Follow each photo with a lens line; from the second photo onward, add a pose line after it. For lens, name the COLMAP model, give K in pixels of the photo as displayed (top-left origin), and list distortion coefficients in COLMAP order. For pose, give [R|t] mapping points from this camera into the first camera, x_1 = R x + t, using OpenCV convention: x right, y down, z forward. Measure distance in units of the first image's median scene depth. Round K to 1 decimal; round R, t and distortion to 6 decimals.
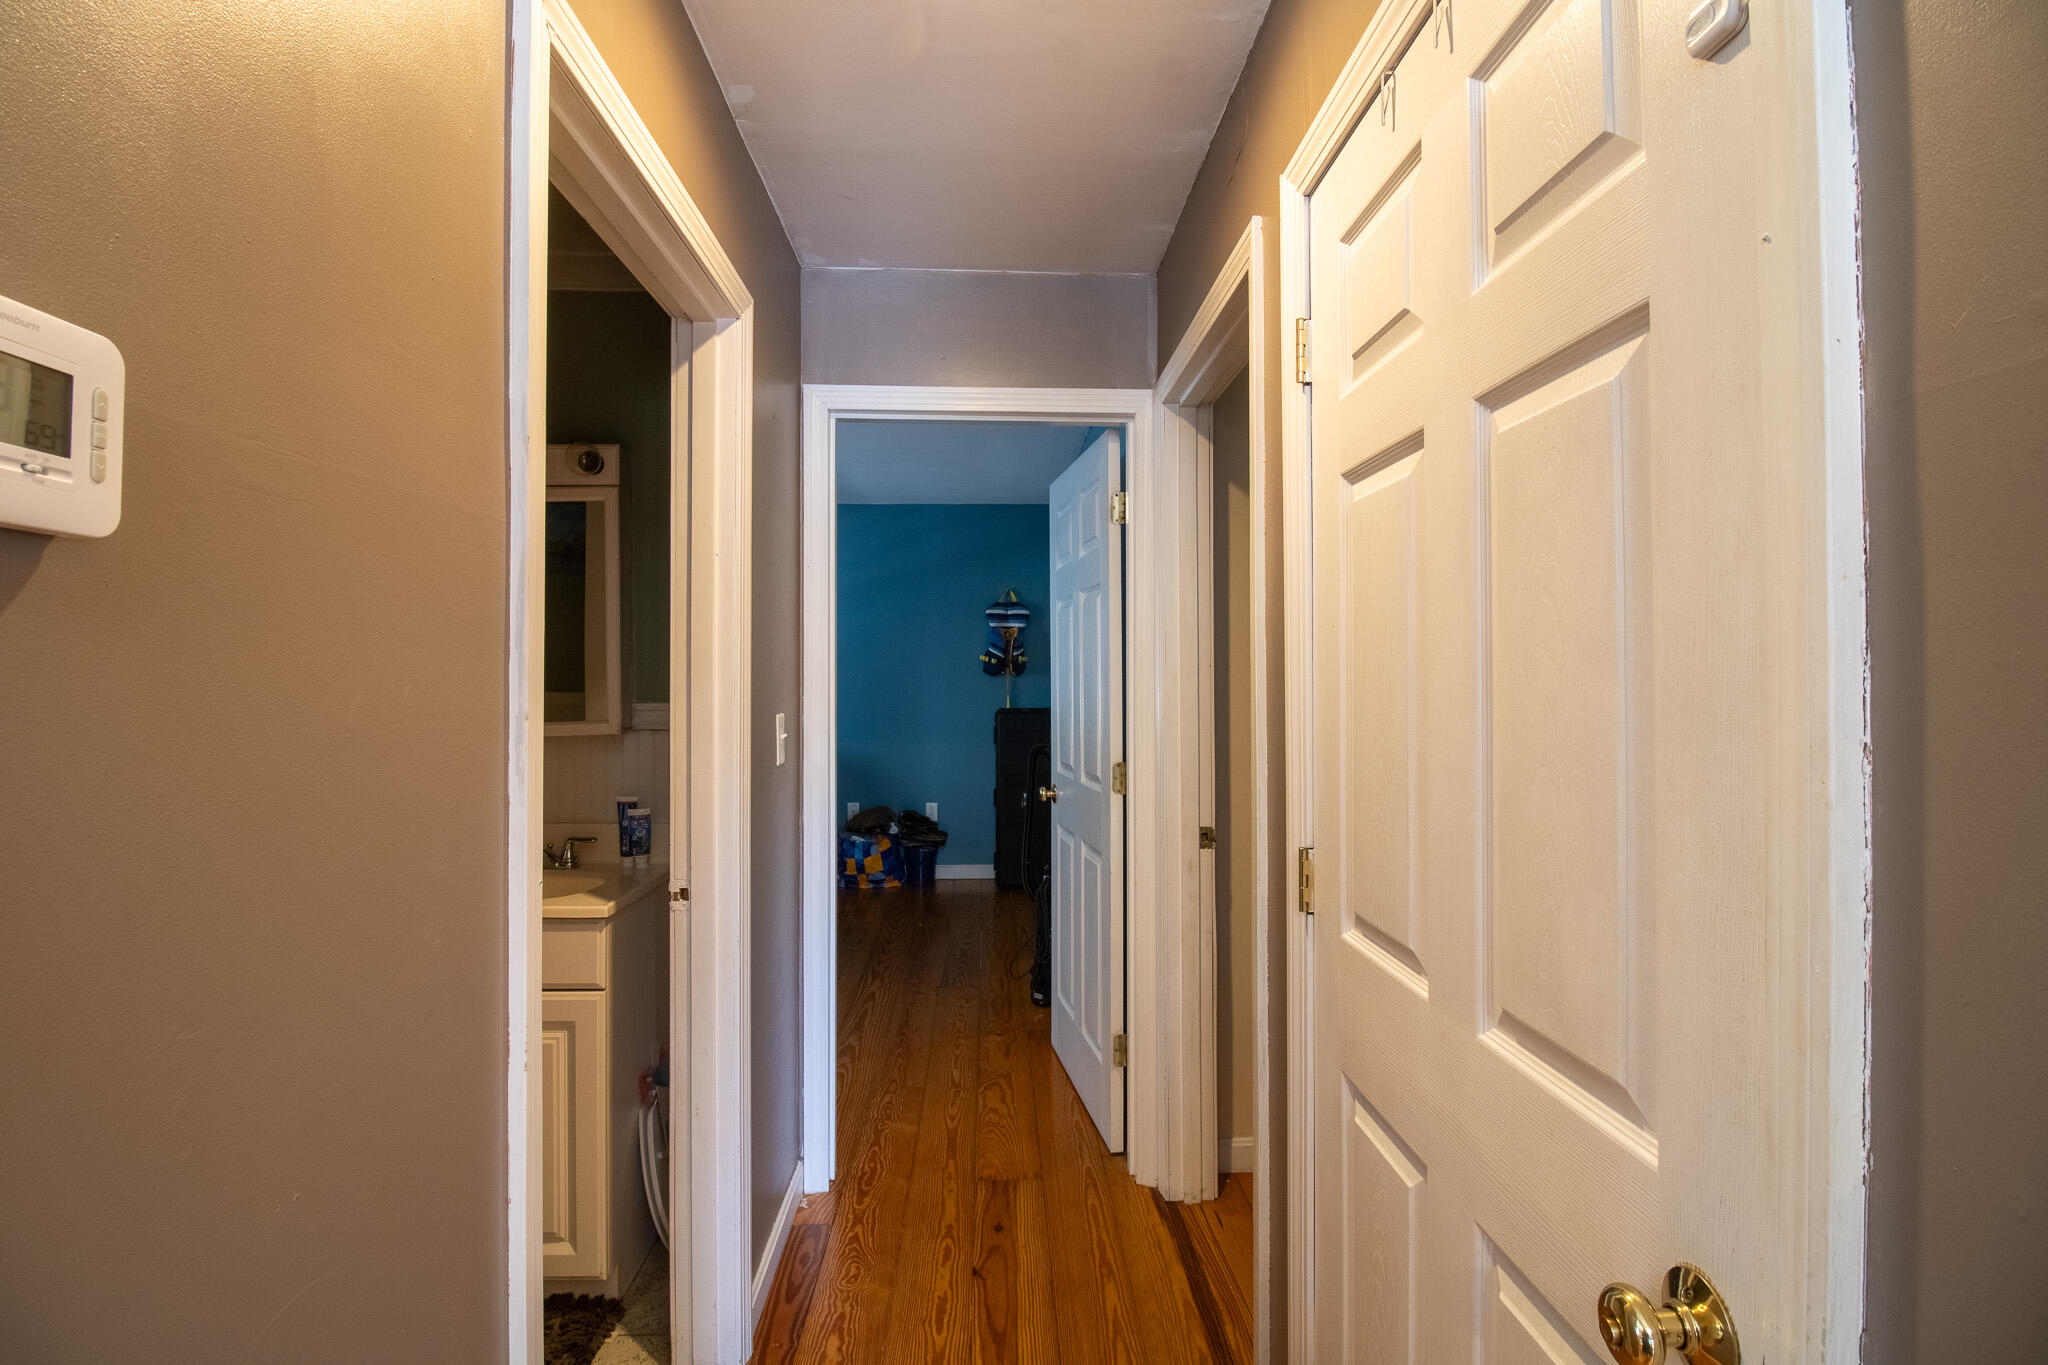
lens RADIAL K [[952.7, 0, 1013.9], [0, 952.7, 669.8], [0, 0, 1]] dist [0.002208, -0.013607]
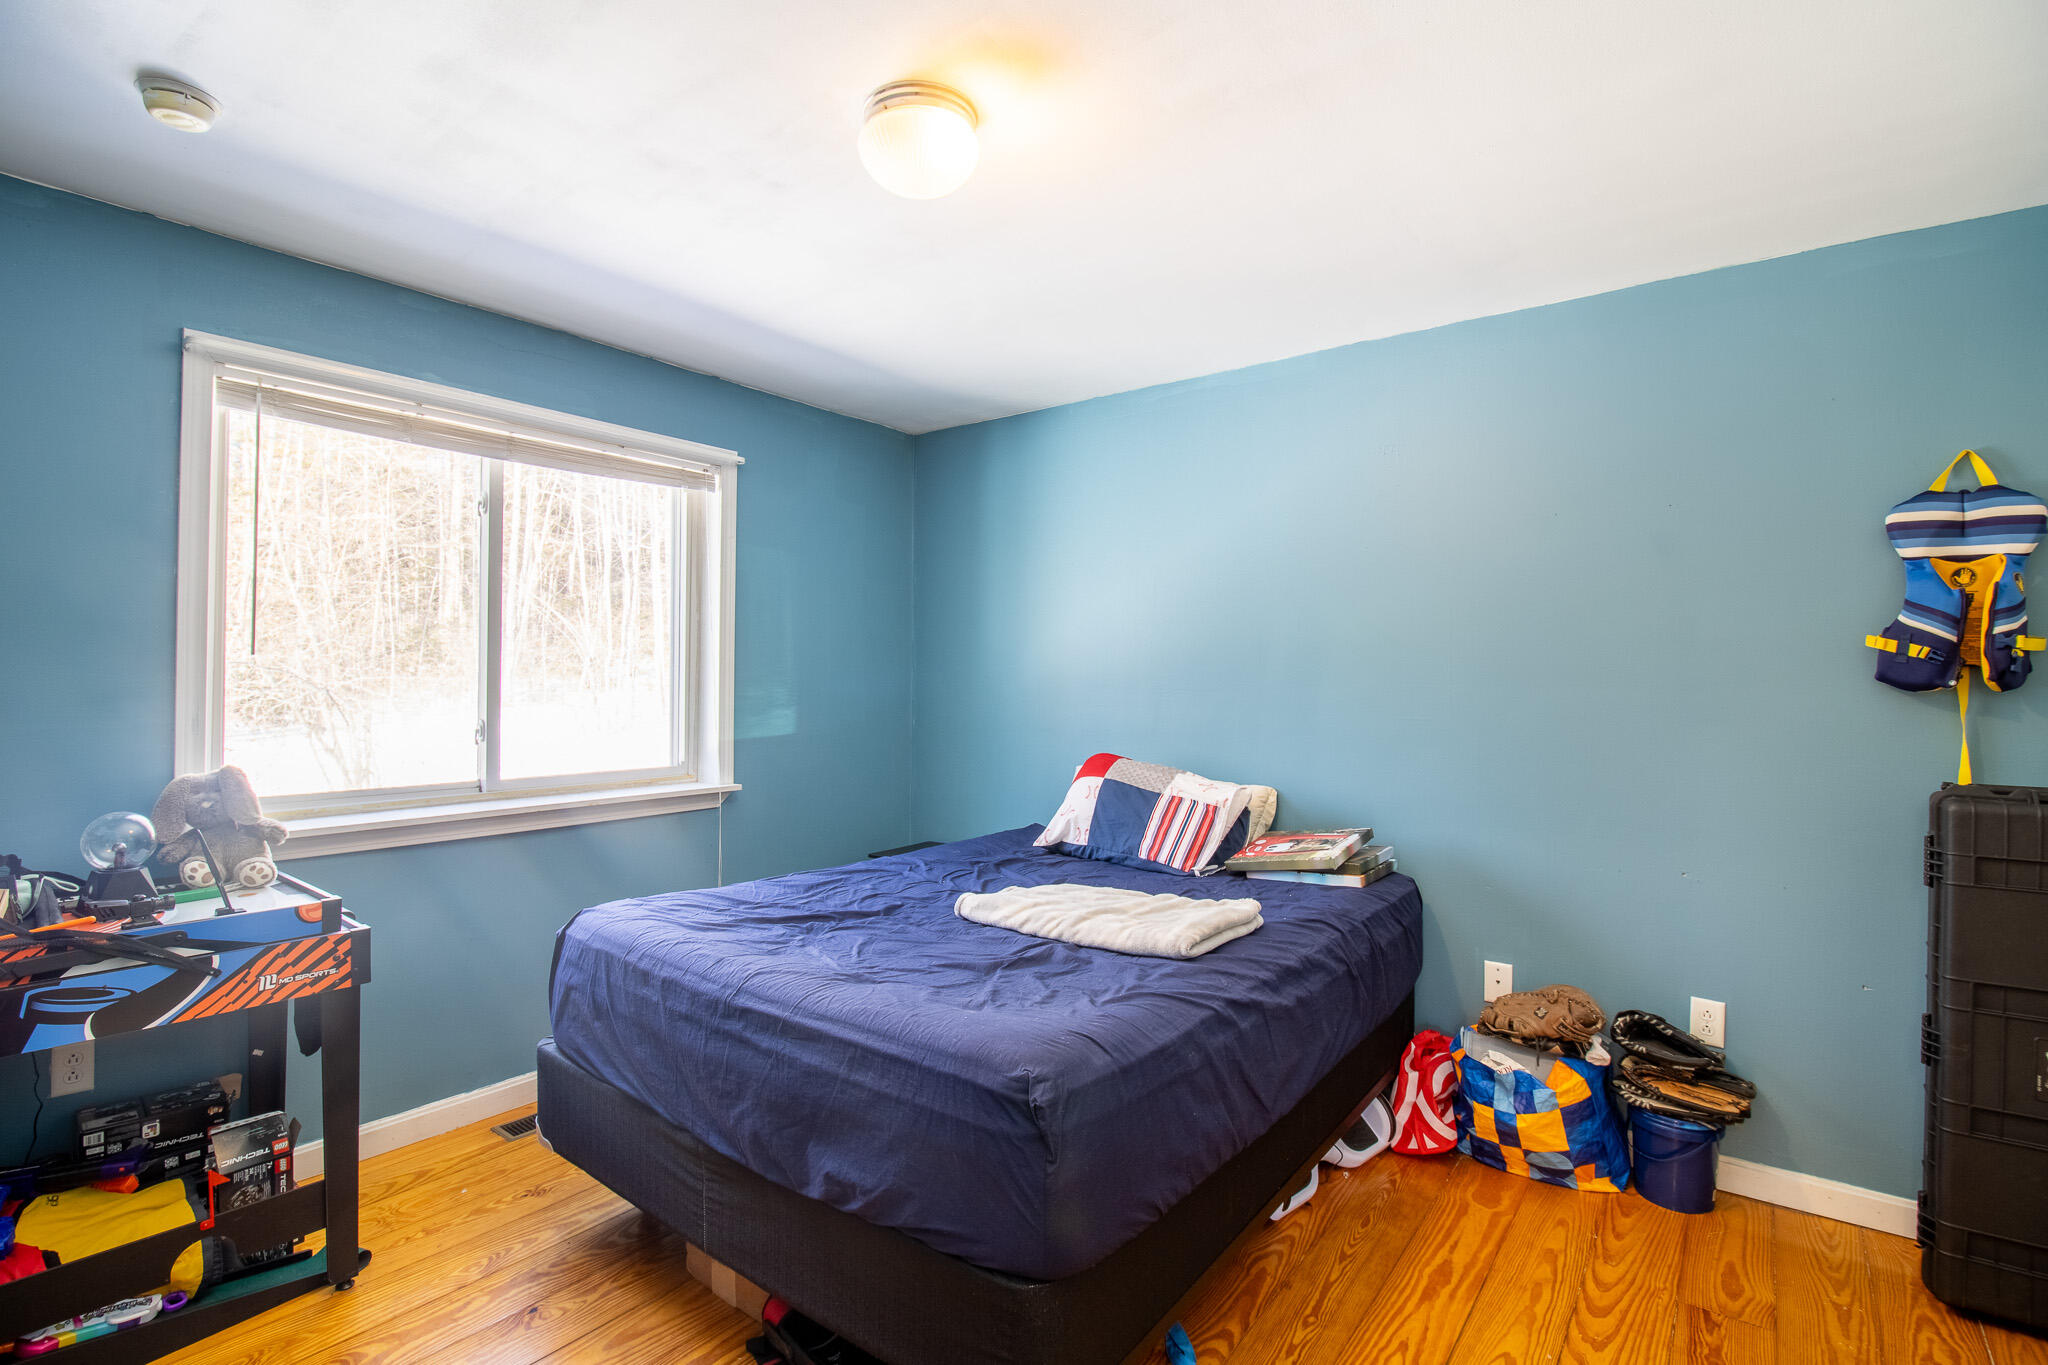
lens RADIAL K [[956.5, 0, 1020.9], [0, 956.5, 673.1], [0, 0, 1]] dist [0.003047, -0.011080]
pose [[0.774963, 0.002869, -0.632000, -0.057110], [-0.003835, 0.999993, -0.000164, 0.000581], [0.631995, 0.002551, 0.774968, 0.506812]]
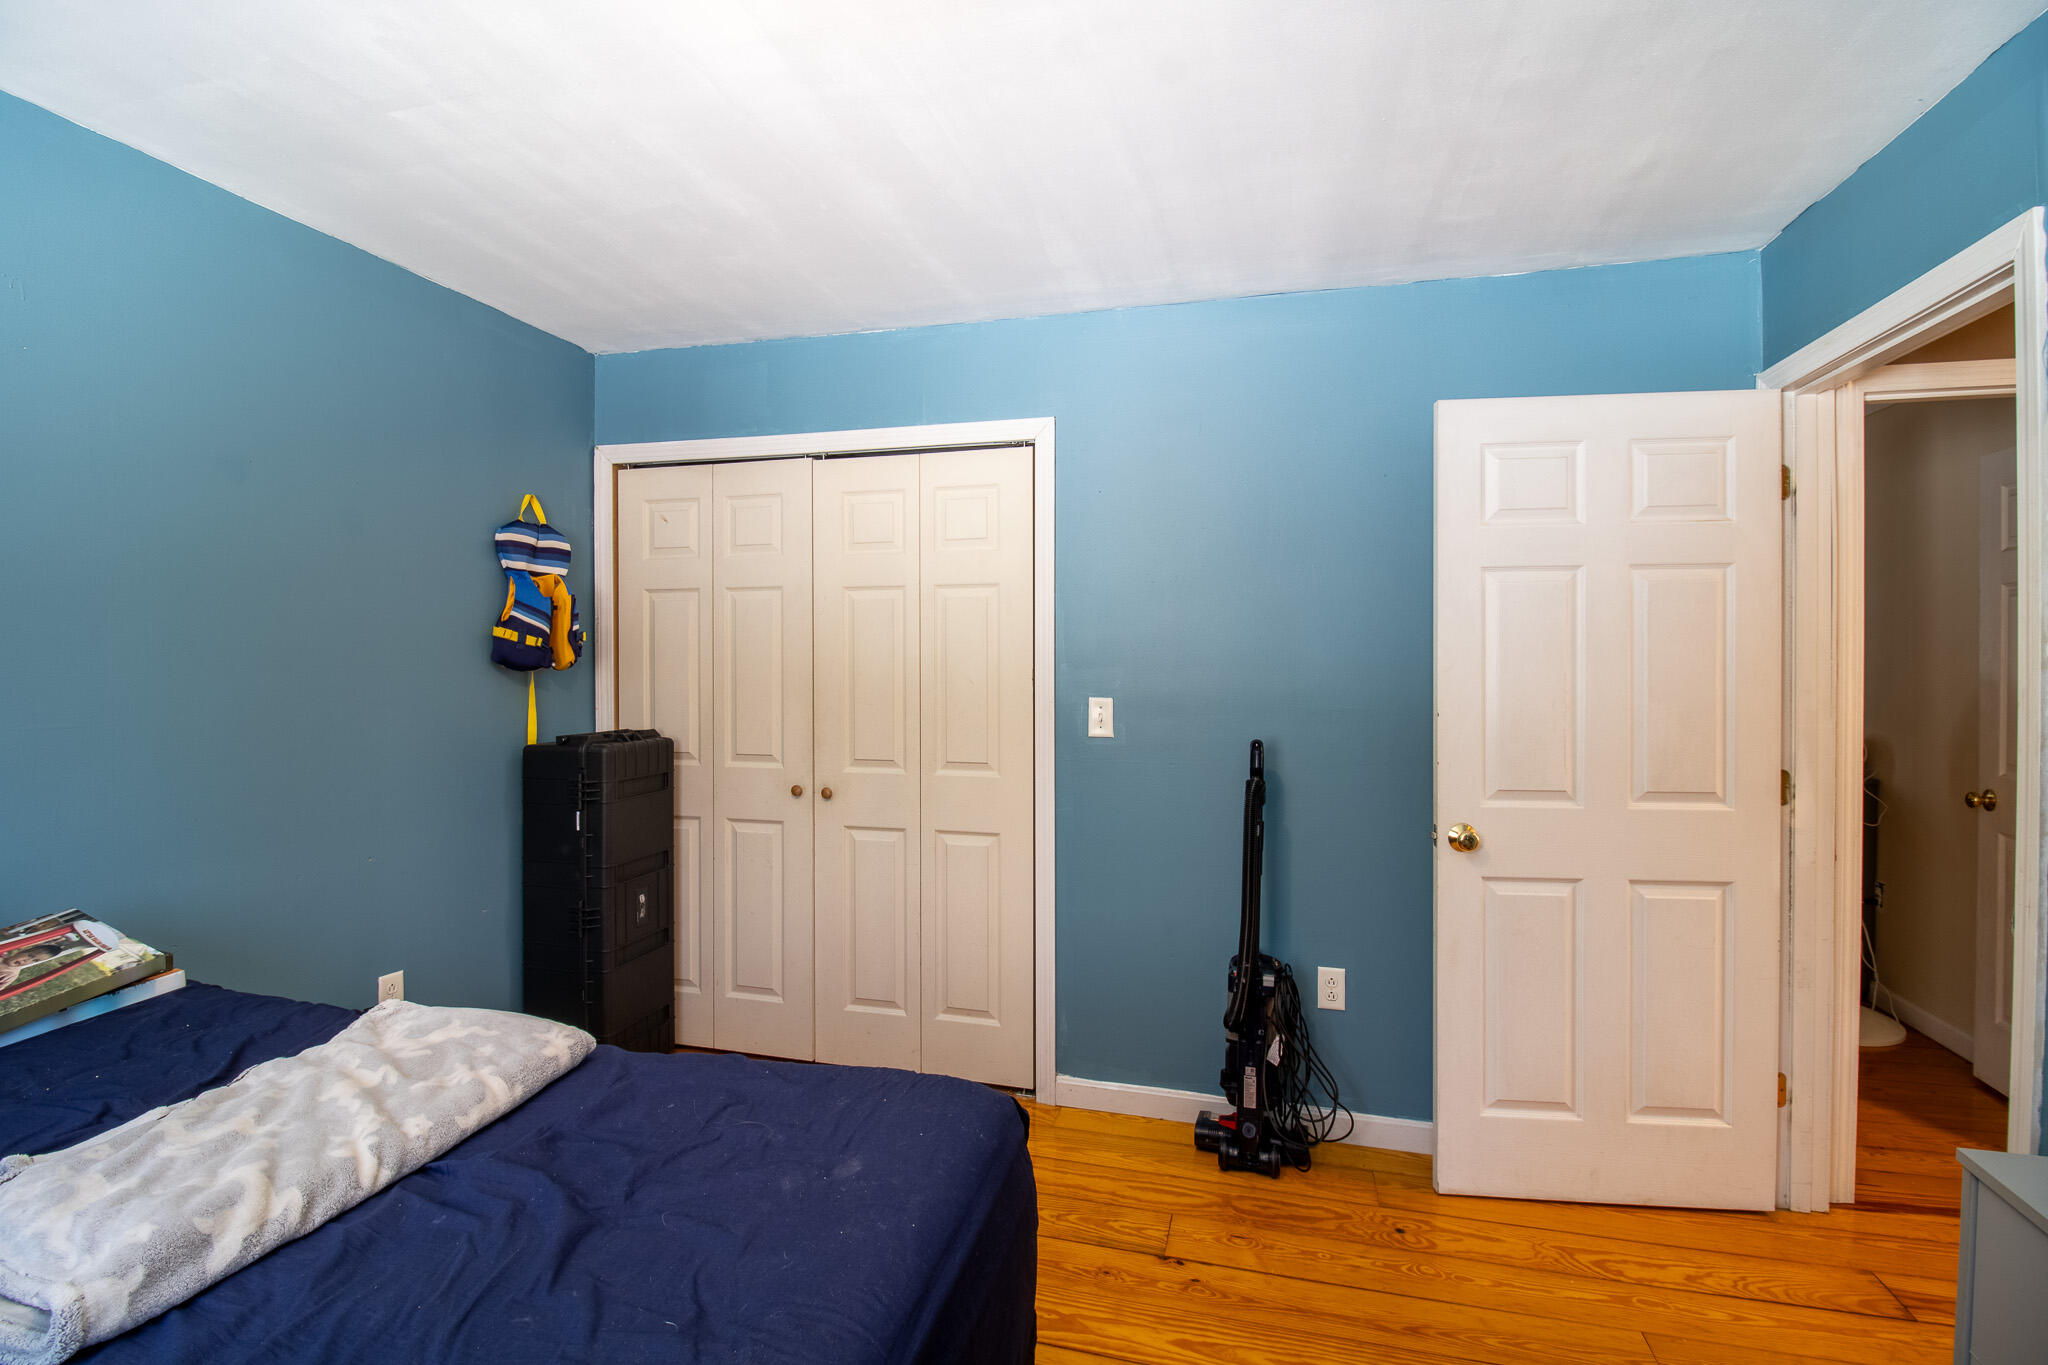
lens RADIAL K [[952.7, 0, 1013.9], [0, 952.7, 669.8], [0, 0, 1]] dist [0.002208, -0.013607]
pose [[0.294967, -0.006928, 0.955482, -0.414422], [-0.006404, 0.999937, 0.009227, -0.000458], [-0.955486, -0.008841, 0.294904, 0.625915]]
